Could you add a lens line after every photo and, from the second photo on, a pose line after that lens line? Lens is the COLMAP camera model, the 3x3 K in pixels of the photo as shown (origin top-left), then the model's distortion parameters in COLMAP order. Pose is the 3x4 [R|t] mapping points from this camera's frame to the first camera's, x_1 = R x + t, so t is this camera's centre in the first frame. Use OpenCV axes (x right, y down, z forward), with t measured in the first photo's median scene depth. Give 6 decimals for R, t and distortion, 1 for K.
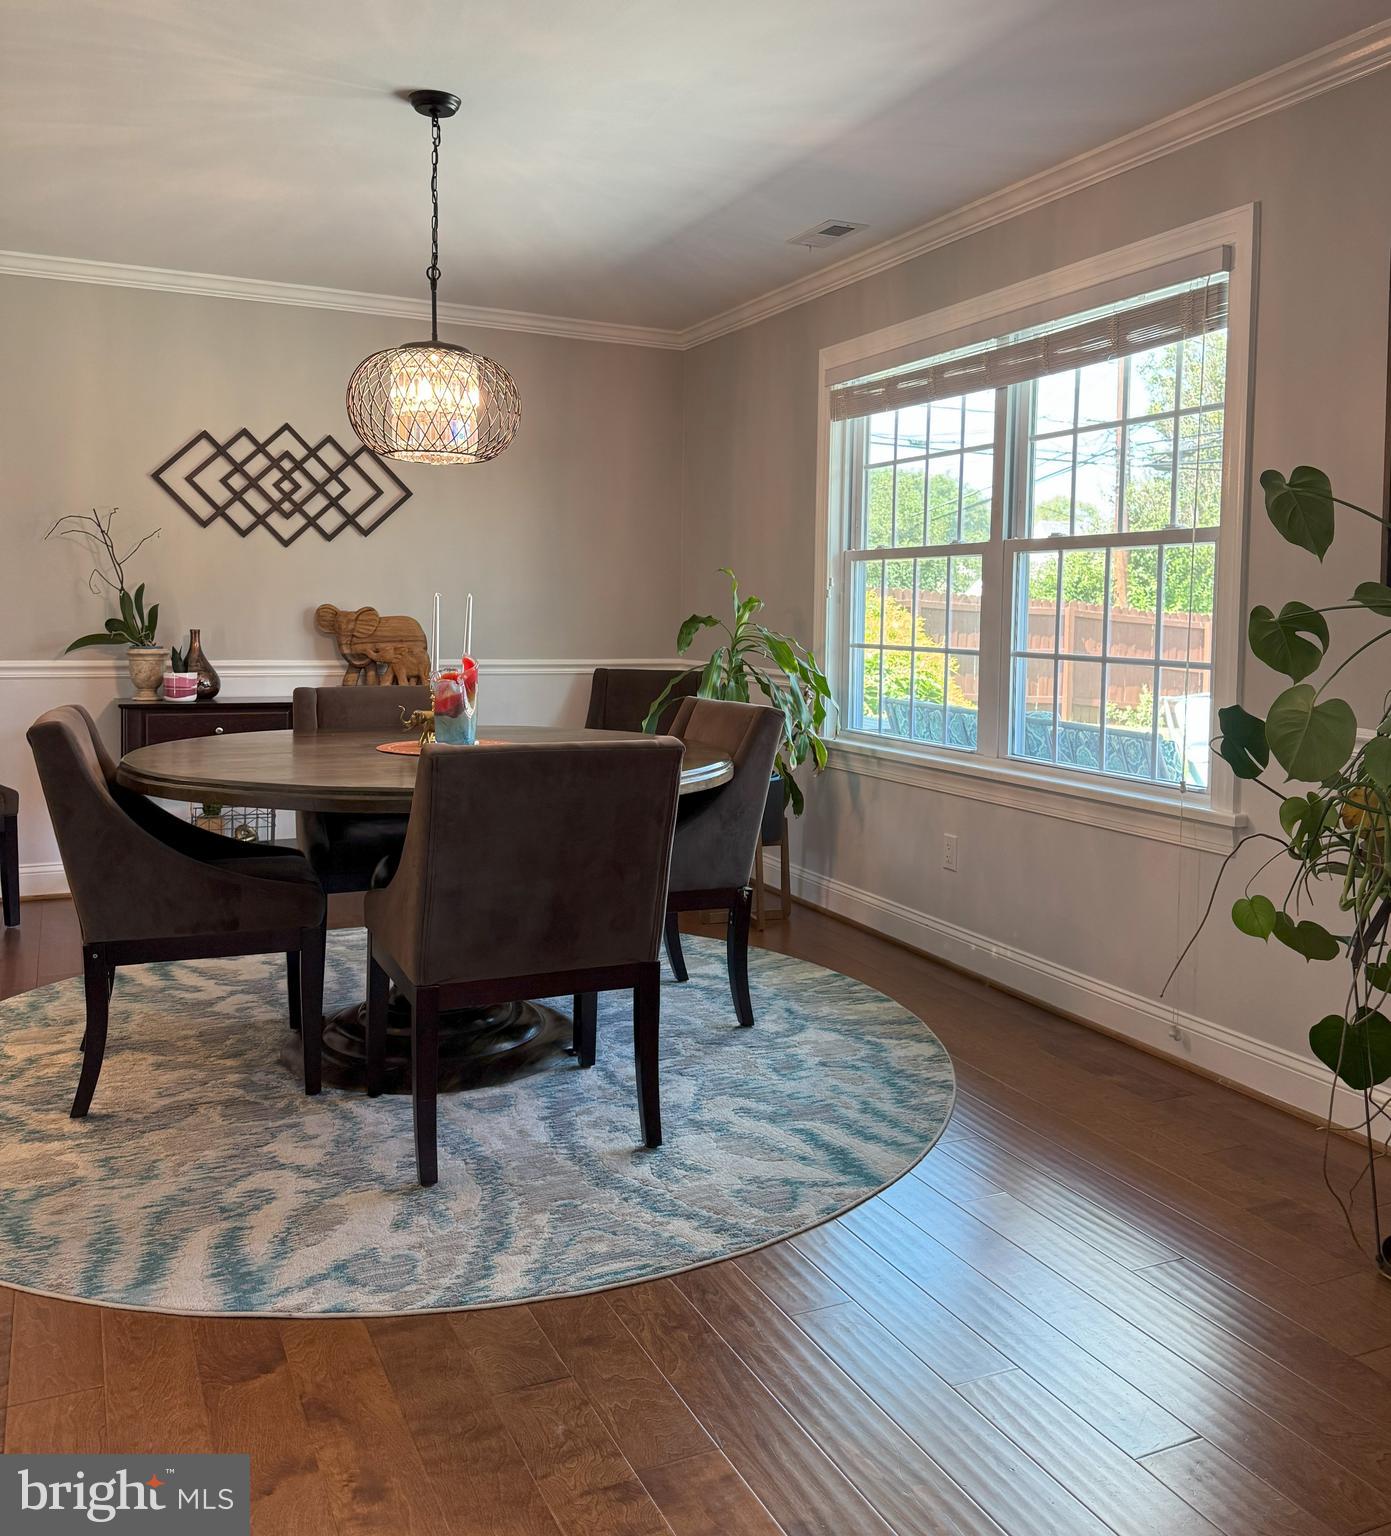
lens RADIAL K [[1333.8, 0, 696.7], [0, 1333.8, 666.2], [0, 0, 1]] dist [0.152295, -0.201412]
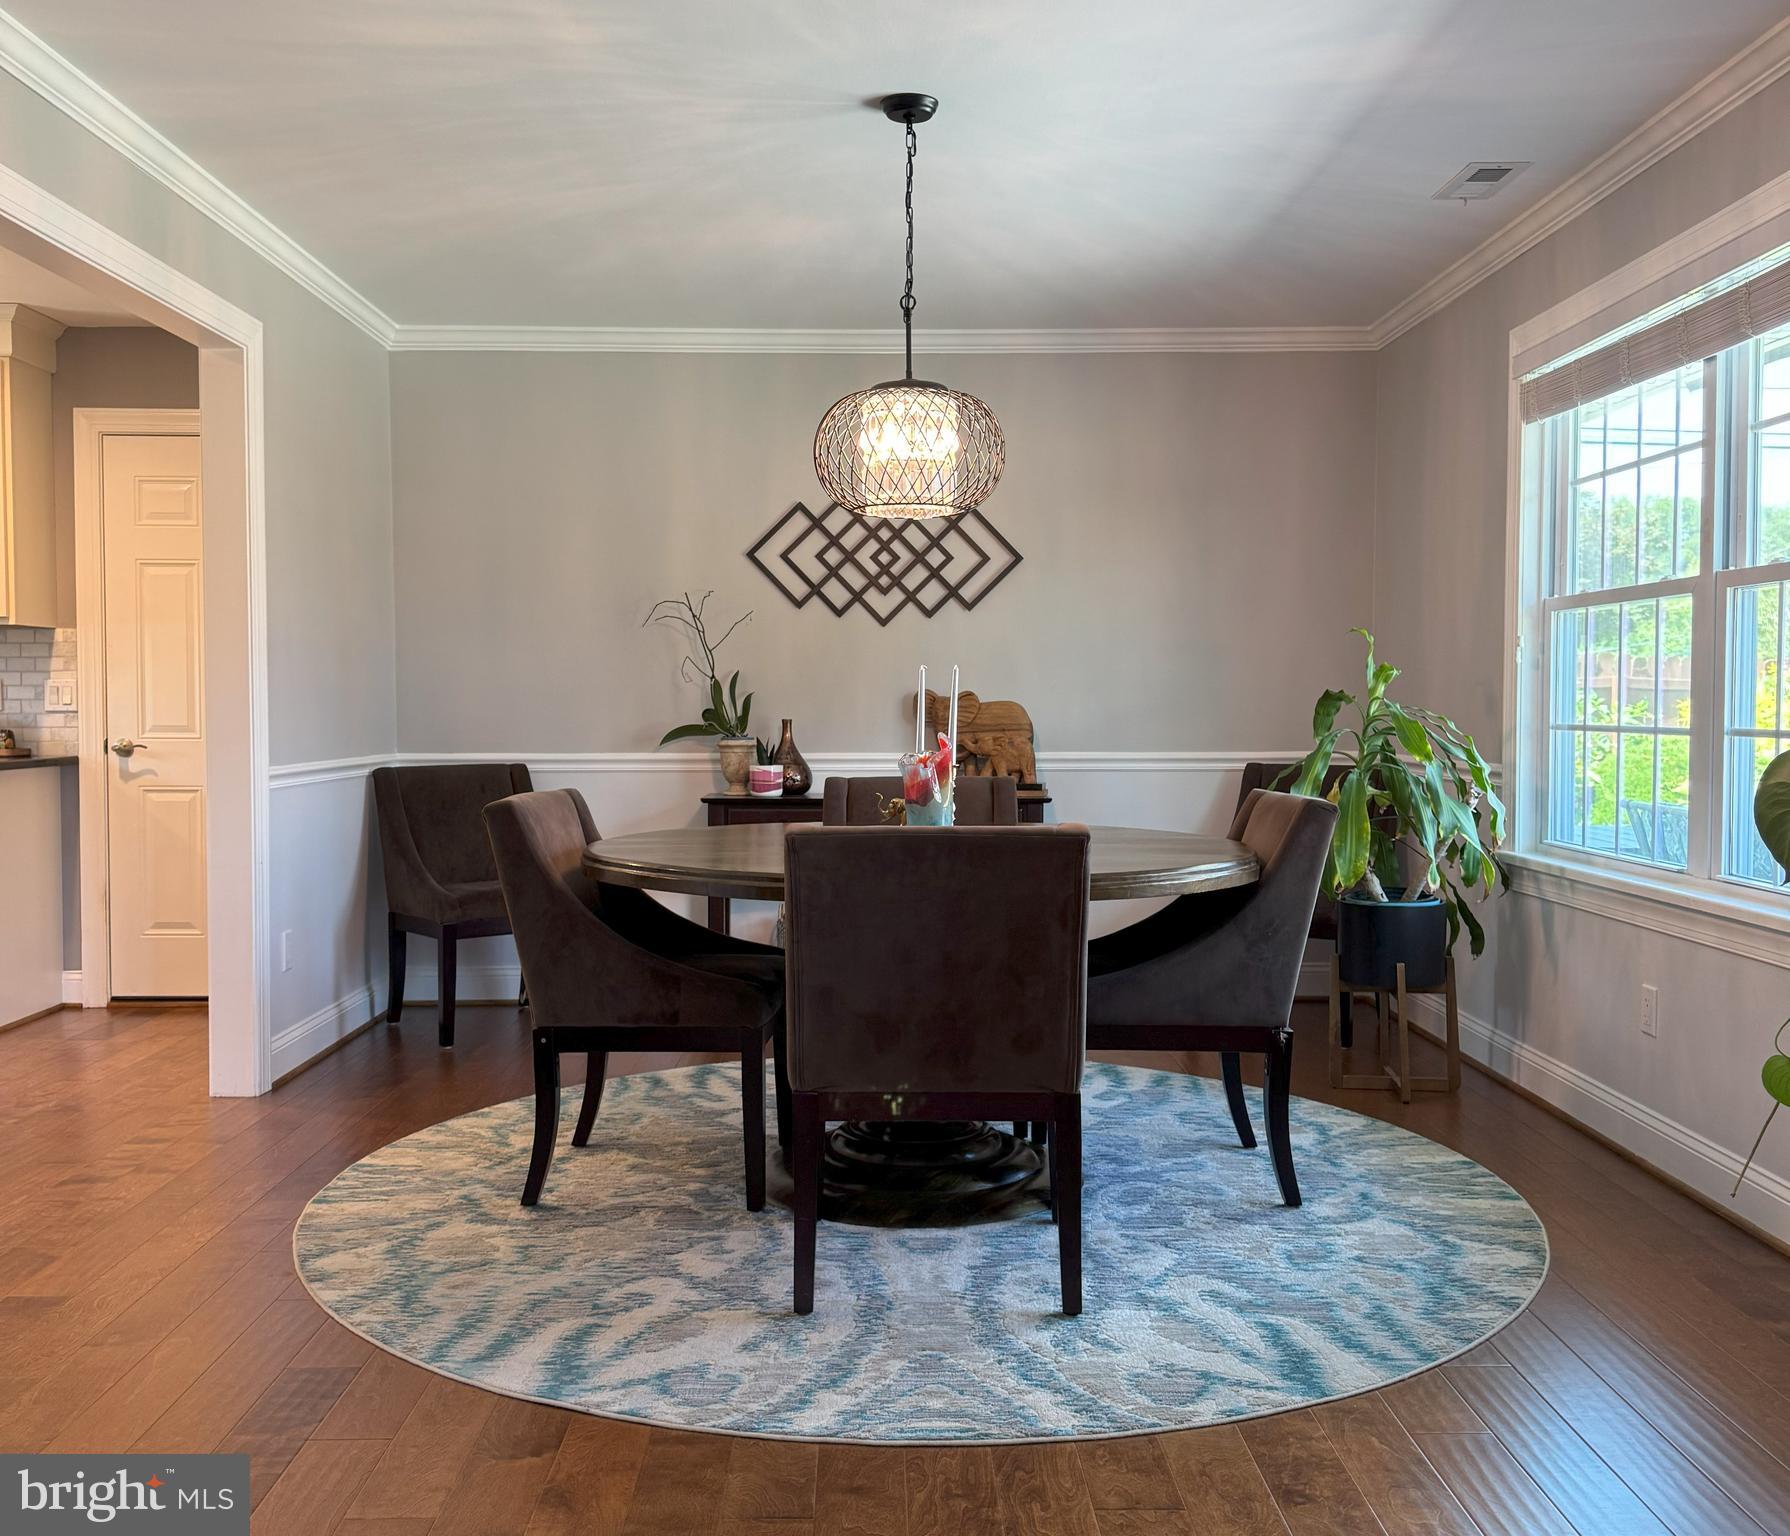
lens RADIAL K [[1666.1, 0, 895.5], [0, 1666.1, 759.5], [0, 0, 1]] dist [0.247198, -0.453814]
pose [[0.912955, -0.001890, -0.408057, 0.247806], [-0.003222, 0.999925, -0.011841, 0.021013], [0.408048, 0.012125, 0.912880, -0.006267]]
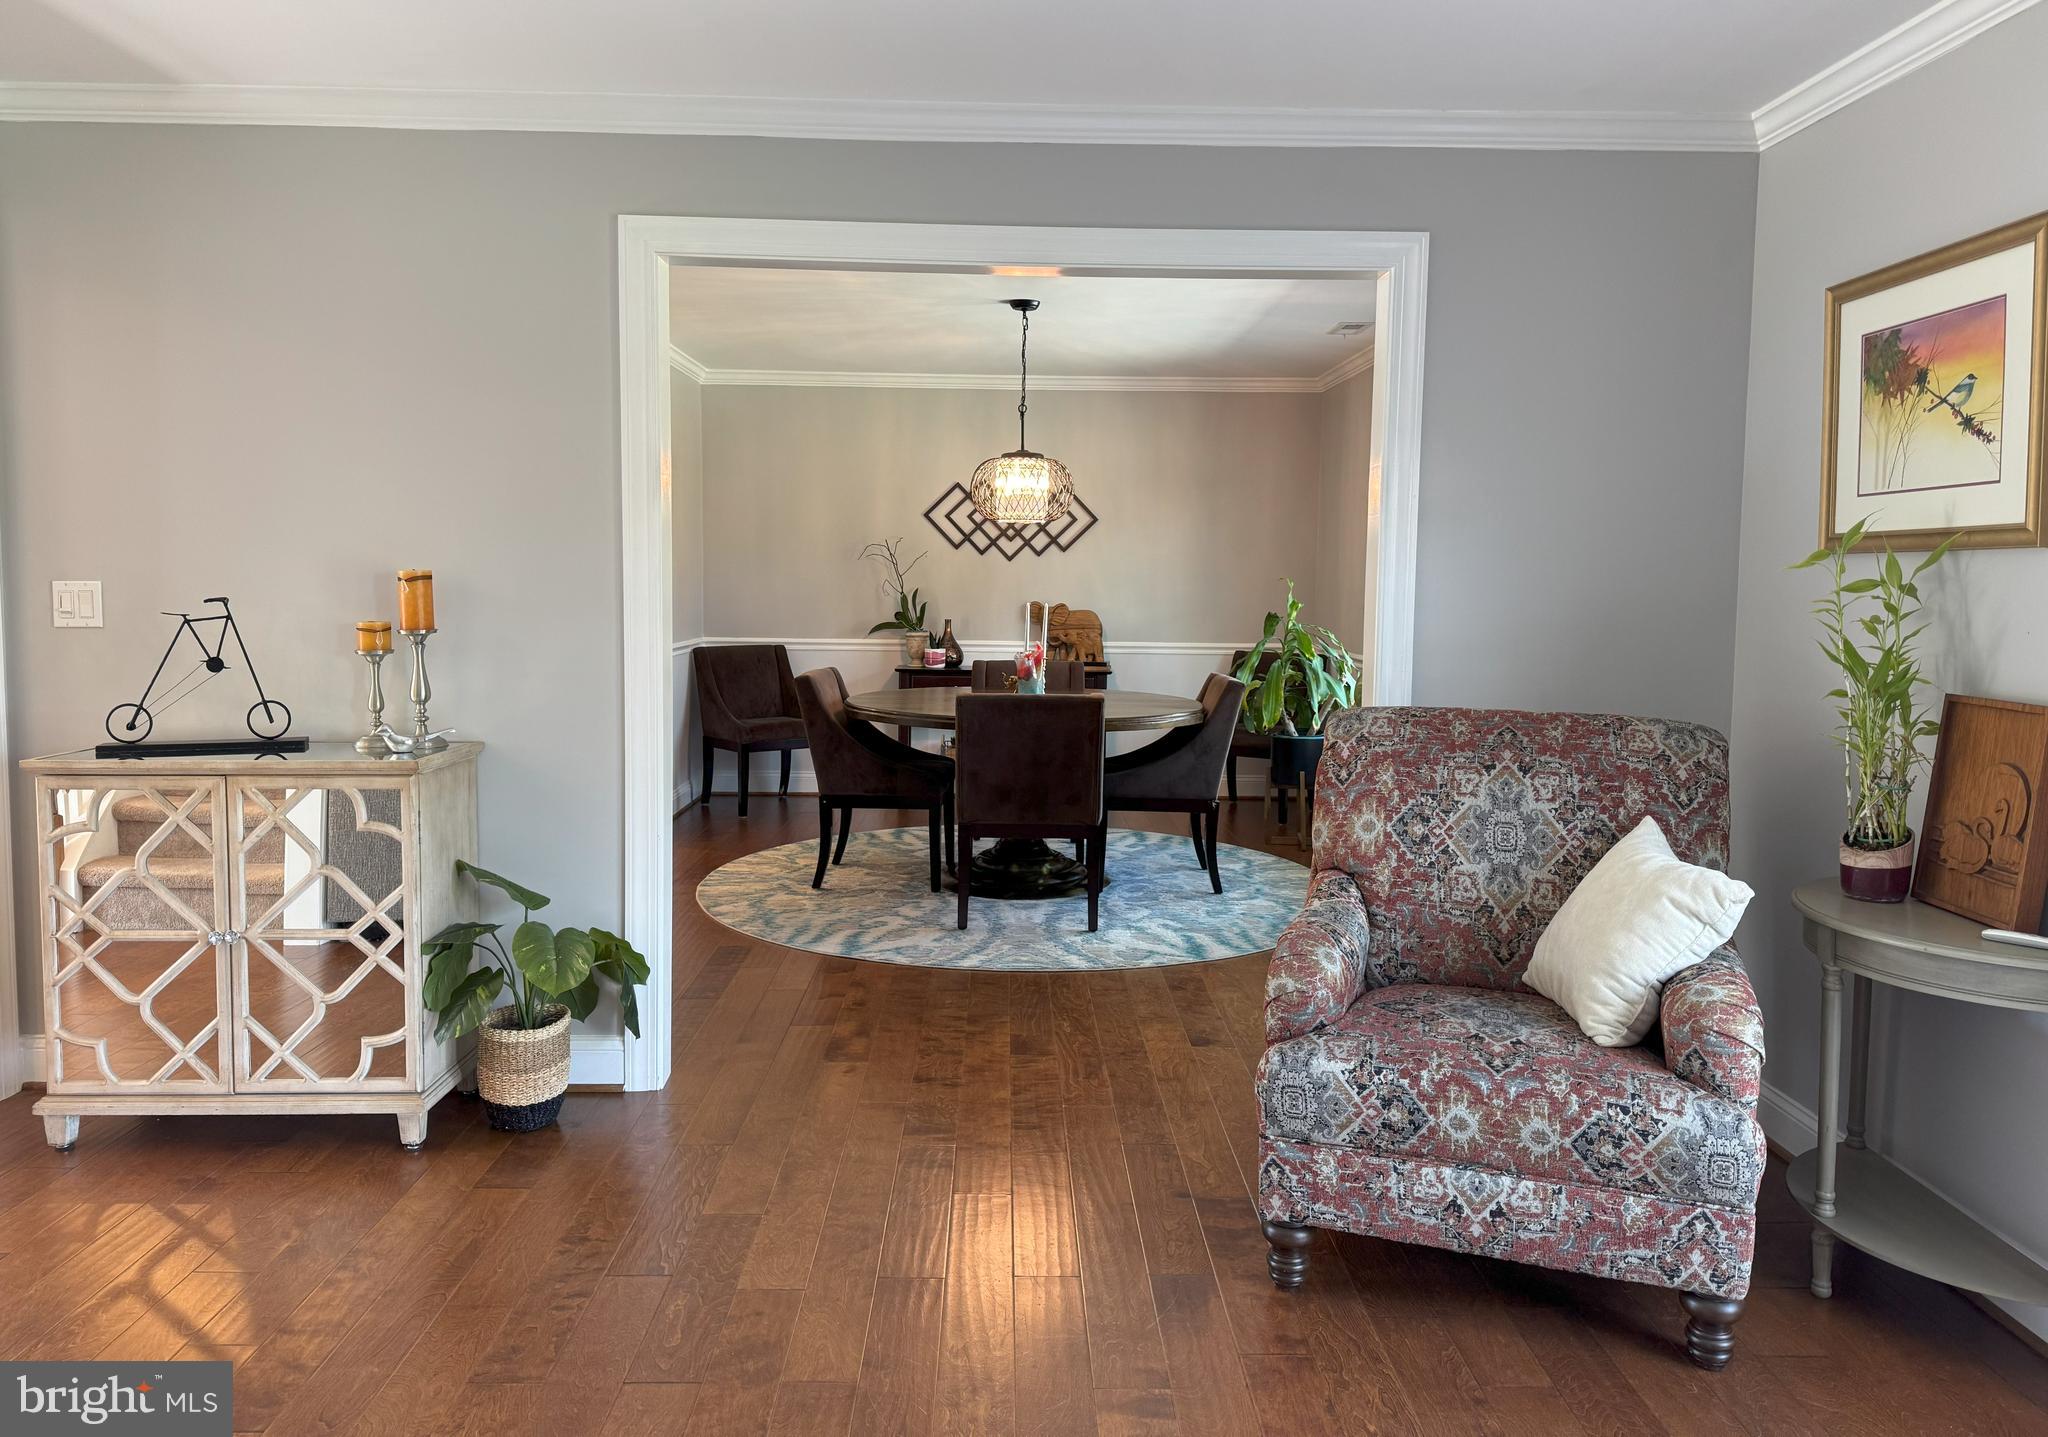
lens RADIAL K [[1431.7, 0, 1026.1], [0, 1431.7, 657.8], [0, 0, 1]] dist [0.283334, -0.000008]
pose [[0.913265, 0.021183, -0.406816, 0.524469], [-0.016700, 0.999754, 0.014567, -0.014480], [0.407024, -0.006510, 0.913394, -0.590836]]
